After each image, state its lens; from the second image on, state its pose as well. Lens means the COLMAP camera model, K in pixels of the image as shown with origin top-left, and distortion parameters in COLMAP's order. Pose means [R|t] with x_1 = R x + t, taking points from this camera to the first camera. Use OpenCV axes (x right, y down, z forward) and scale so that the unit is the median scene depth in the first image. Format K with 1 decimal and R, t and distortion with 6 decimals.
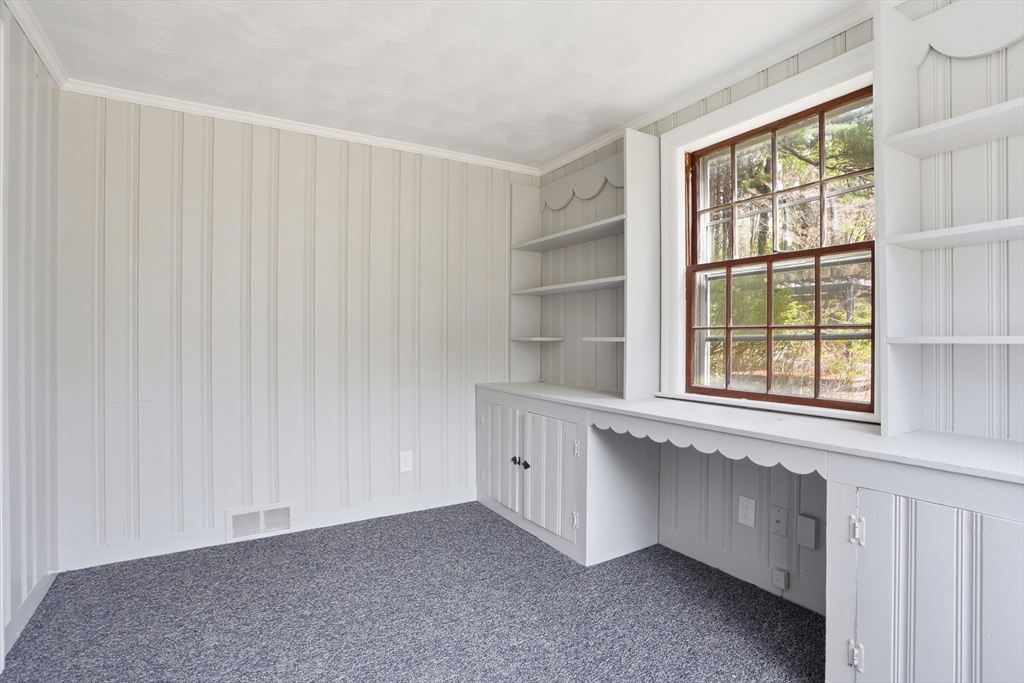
lens RADIAL K [[515.8, 0, 509.0], [0, 515.8, 338.6], [0, 0, 1]] dist [-0.074920, 0.032692]
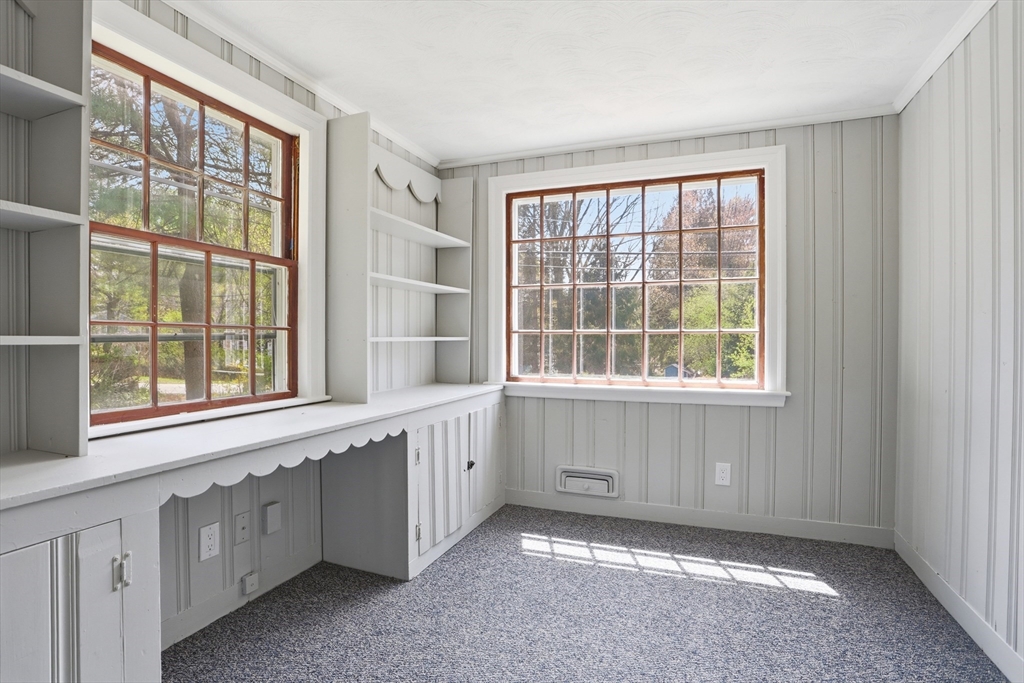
lens RADIAL K [[515.8, 0, 509.0], [0, 515.8, 338.6], [0, 0, 1]] dist [-0.074920, 0.032692]
pose [[-0.630460, 0.004345, 0.776210, -0.428833], [0.001156, 0.999988, -0.004659, 0.005467], [-0.776221, -0.002040, -0.630457, 0.977875]]
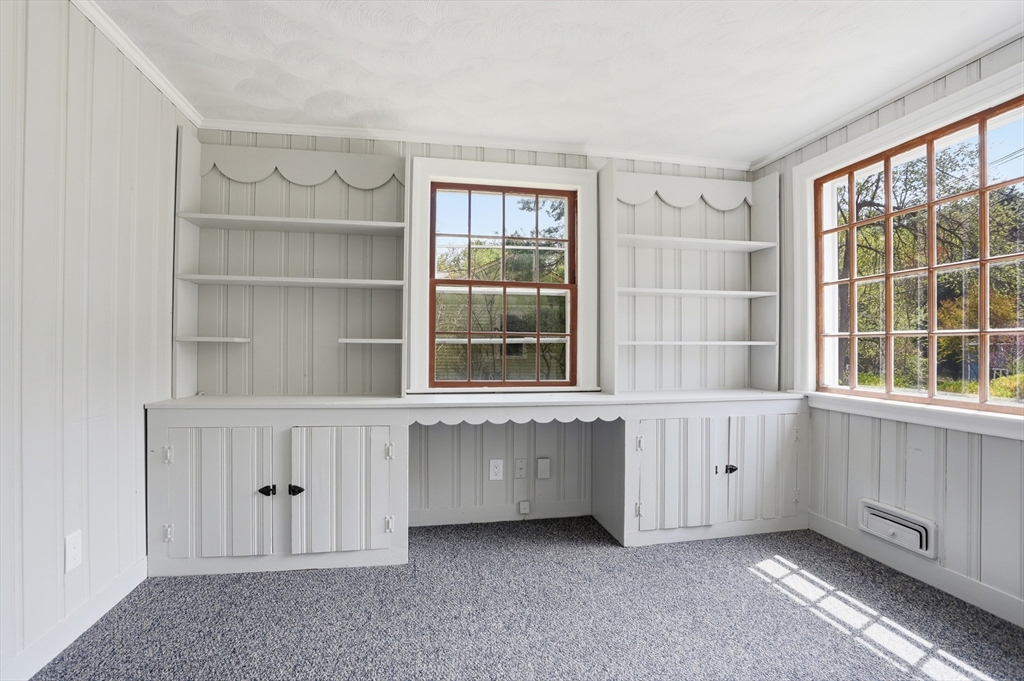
lens RADIAL K [[515.8, 0, 509.0], [0, 515.8, 337.6], [0, 0, 1]] dist [-0.074920, 0.032692]
pose [[0.327576, 0.016976, 0.944672, -0.703386], [-0.006583, 0.999855, -0.015685, 0.009573], [-0.944802, -0.001081, 0.327640, 0.444696]]
